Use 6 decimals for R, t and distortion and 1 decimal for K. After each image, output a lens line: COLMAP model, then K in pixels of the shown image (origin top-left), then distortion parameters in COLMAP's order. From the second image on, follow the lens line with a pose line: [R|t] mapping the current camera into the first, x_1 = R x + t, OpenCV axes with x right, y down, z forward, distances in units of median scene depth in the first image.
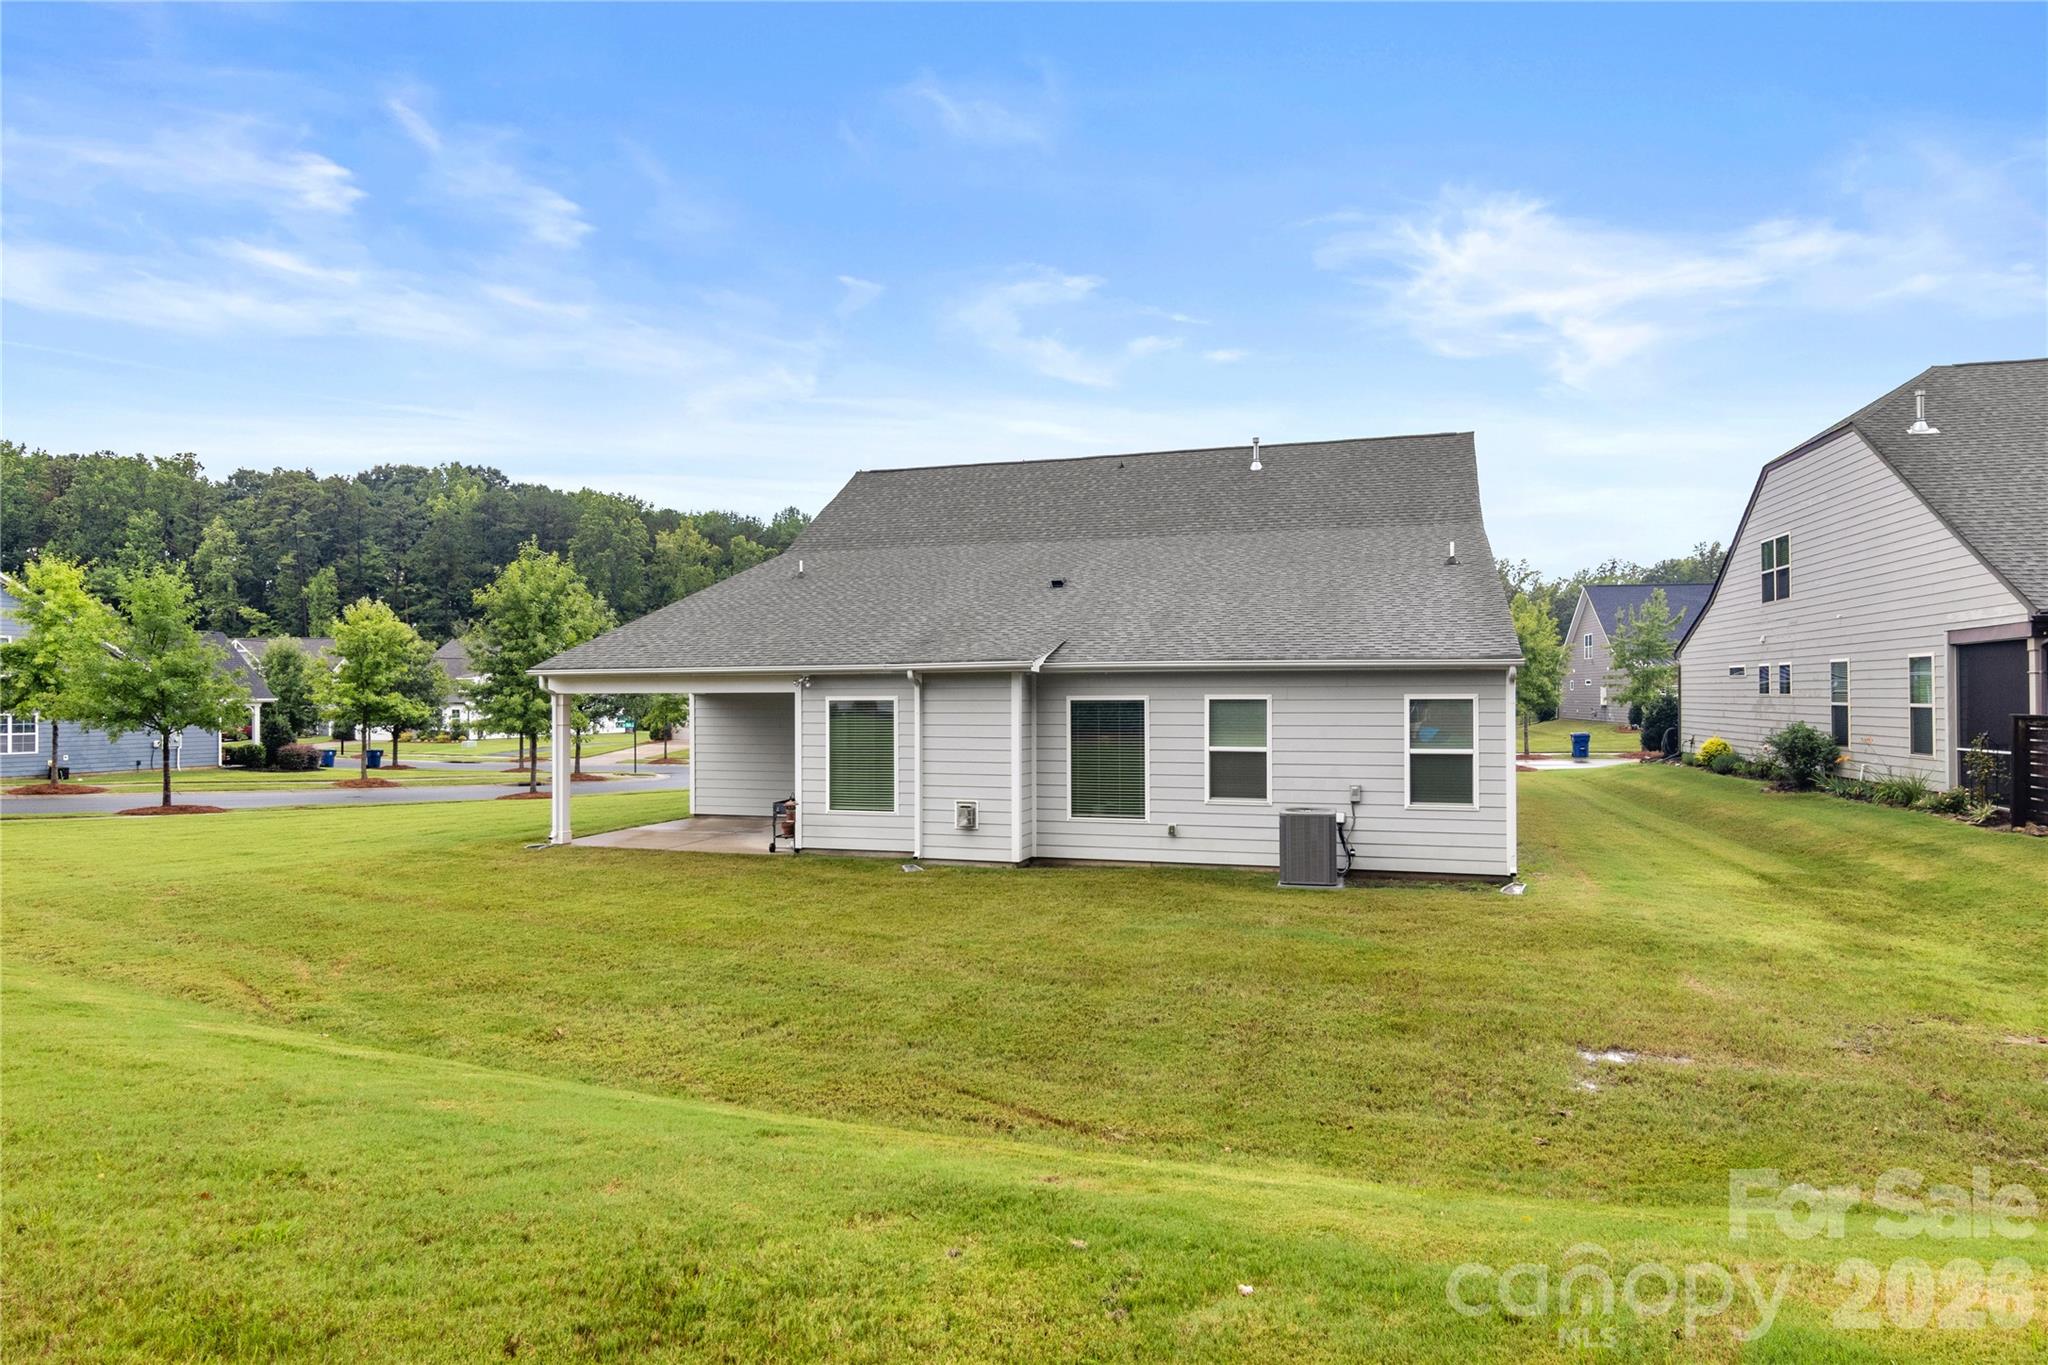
lens RADIAL K [[1248.7, 0, 1024.0], [0, 1248.7, 682.5], [0, 0, 1]] dist [0.001570, 0.000575]
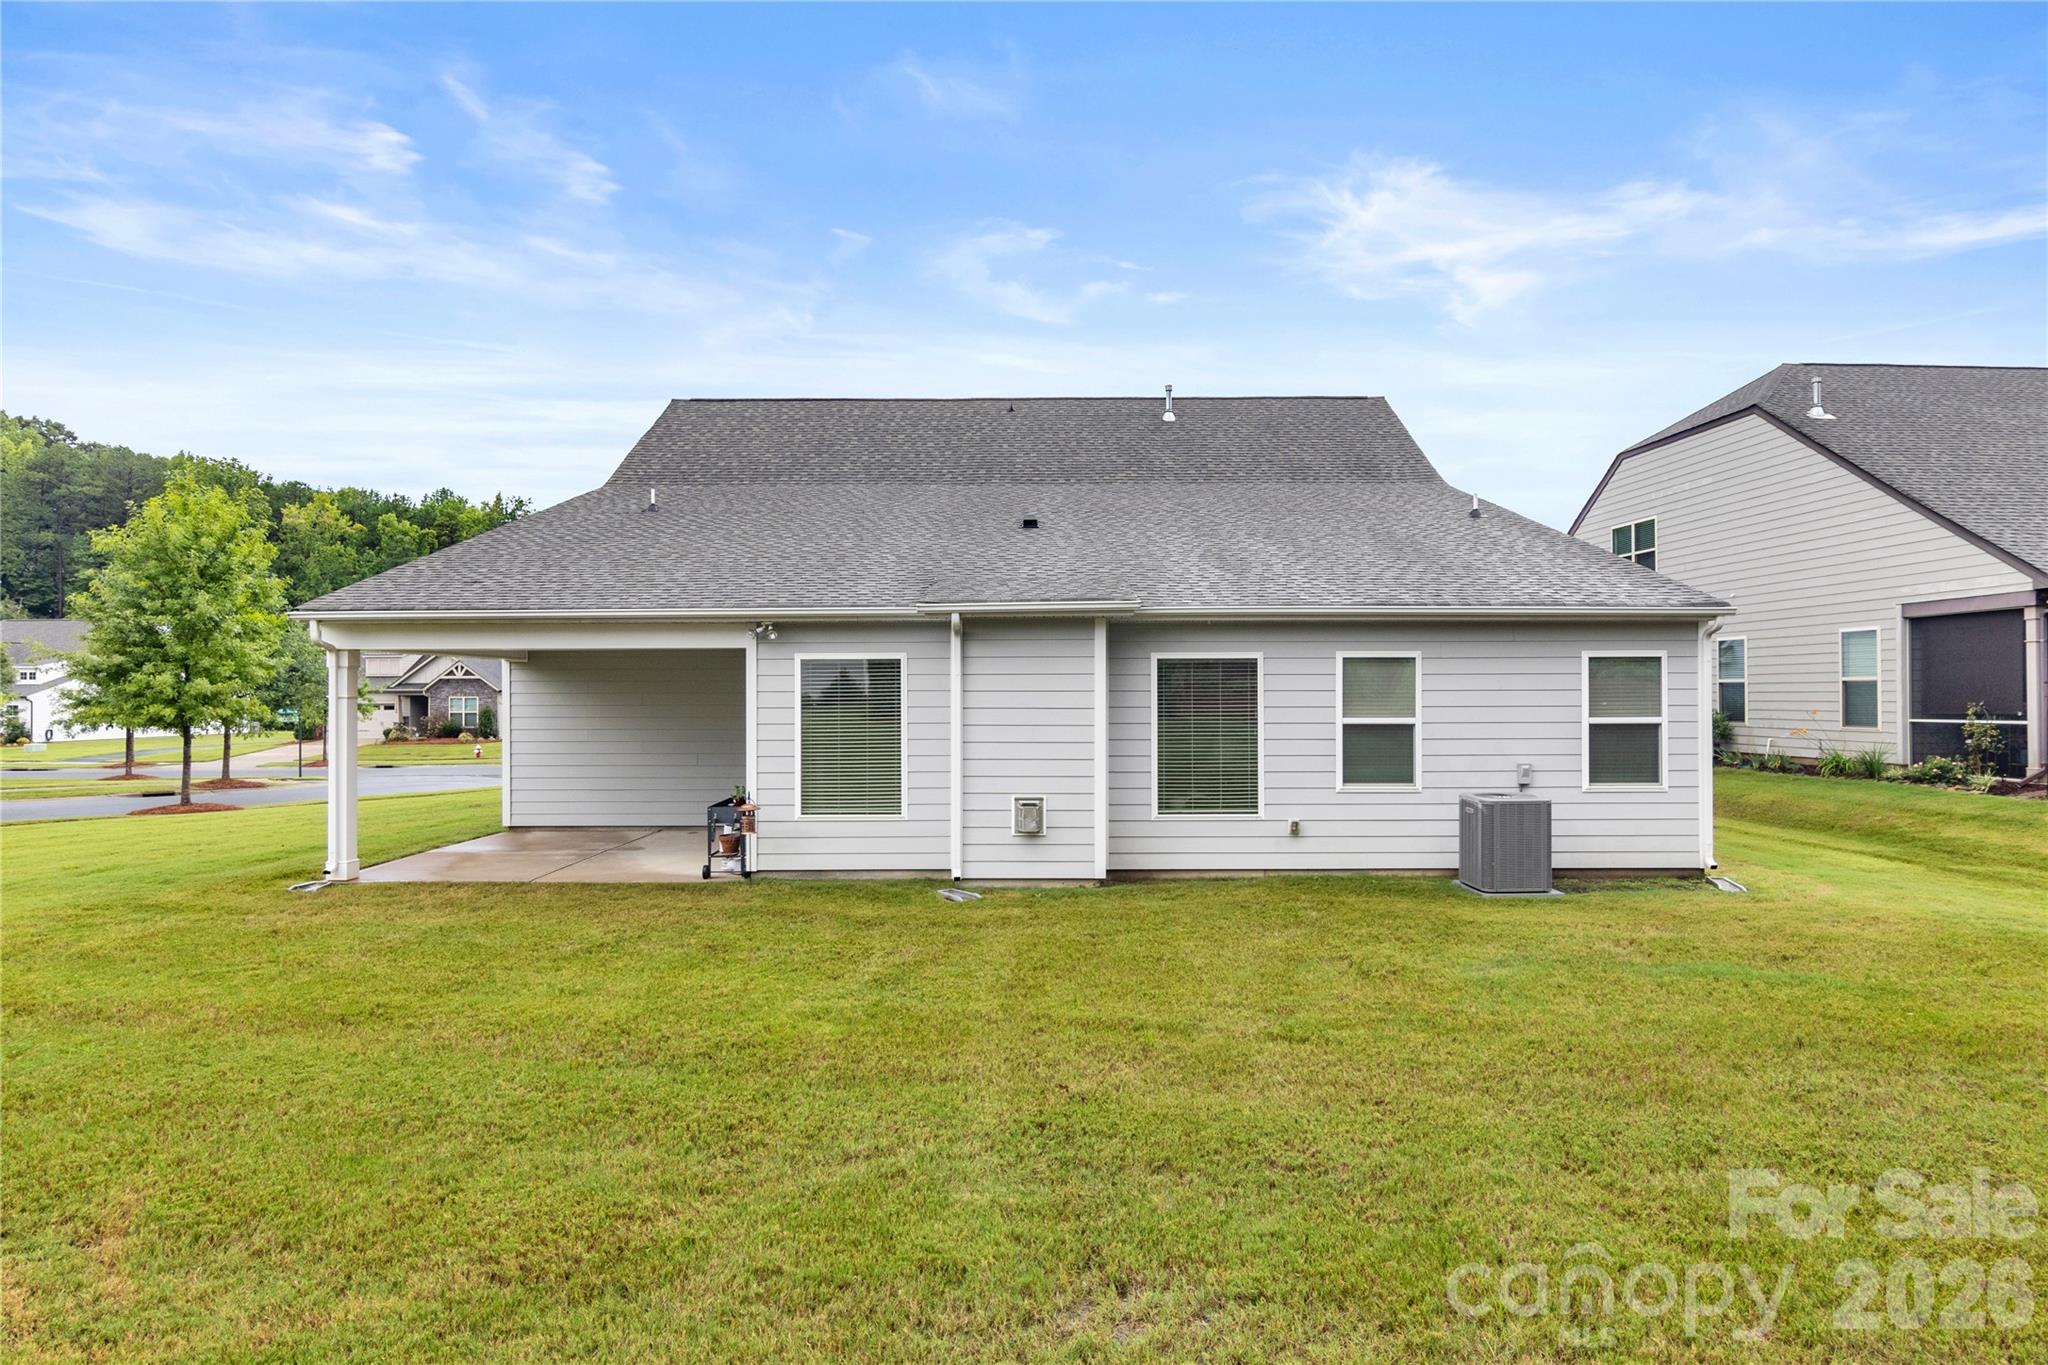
lens RADIAL K [[1151.5, 0, 1024.0], [0, 1151.5, 682.5], [0, 0, 1]] dist [-0.001777, 0.002490]
pose [[0.951258, 0.004238, 0.308367, -0.234397], [-0.003141, 0.999987, -0.004053, 0.029579], [-0.308380, 0.002887, 0.951259, 0.342235]]
